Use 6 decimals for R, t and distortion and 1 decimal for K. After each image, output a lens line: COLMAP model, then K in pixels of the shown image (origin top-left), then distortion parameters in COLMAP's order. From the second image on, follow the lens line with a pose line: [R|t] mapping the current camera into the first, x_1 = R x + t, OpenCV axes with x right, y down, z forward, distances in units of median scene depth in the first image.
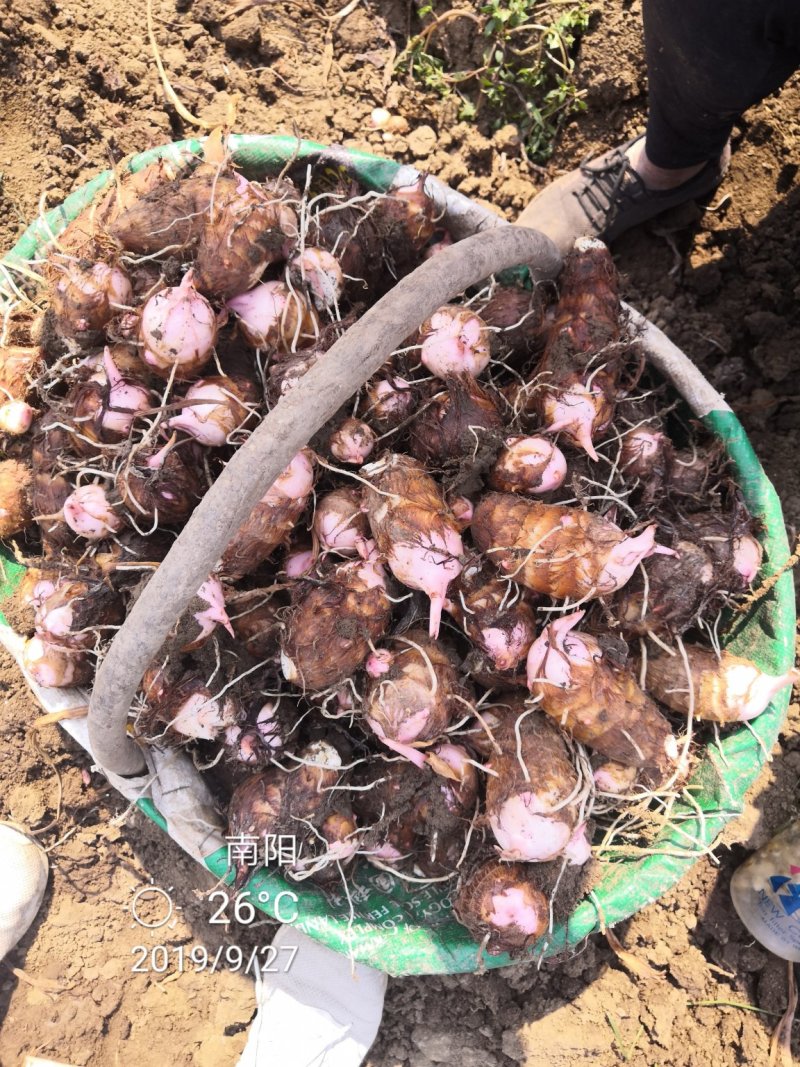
lens RADIAL K [[819.4, 0, 400.0], [0, 819.4, 533.5], [0, 0, 1]] dist [-0.000188, 0.010841]
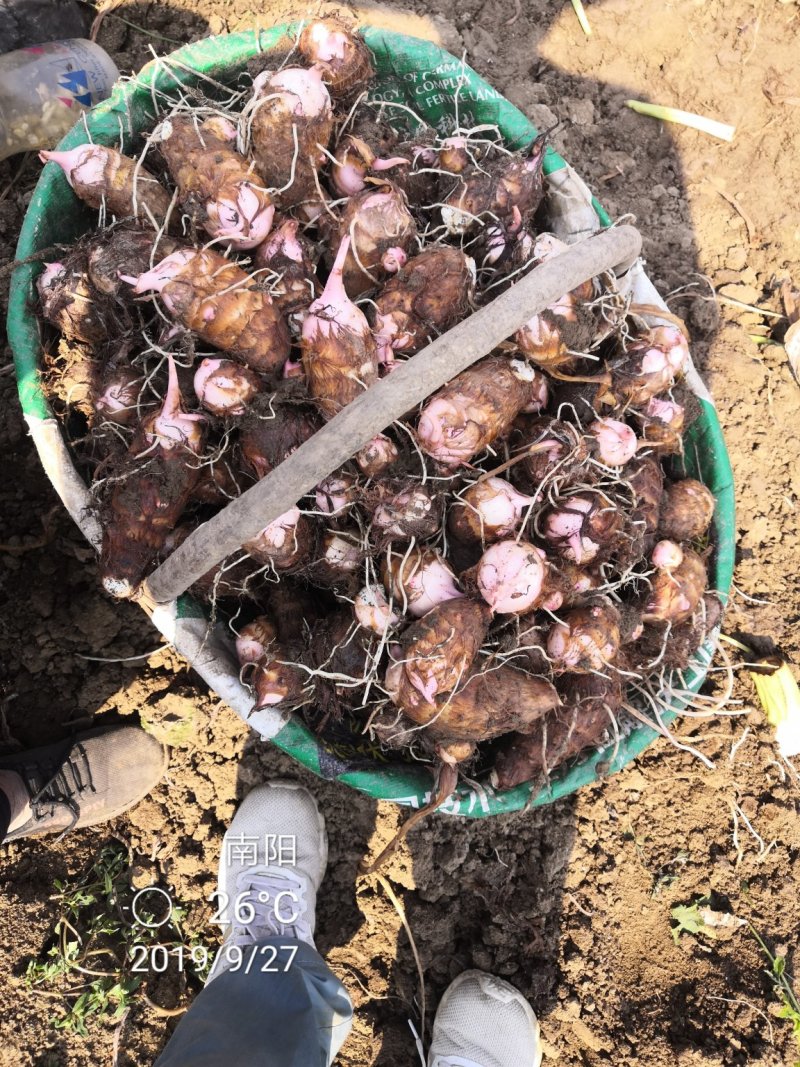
lens RADIAL K [[821.0, 0, 400.0], [0, 821.0, 533.5], [0, 0, 1]] dist [-0.034200, 0.073089]
pose [[-0.975992, -0.212072, -0.049656, -0.034791], [0.198858, -0.960620, 0.194075, -0.265970], [-0.088858, 0.179541, 0.979729, -0.044126]]
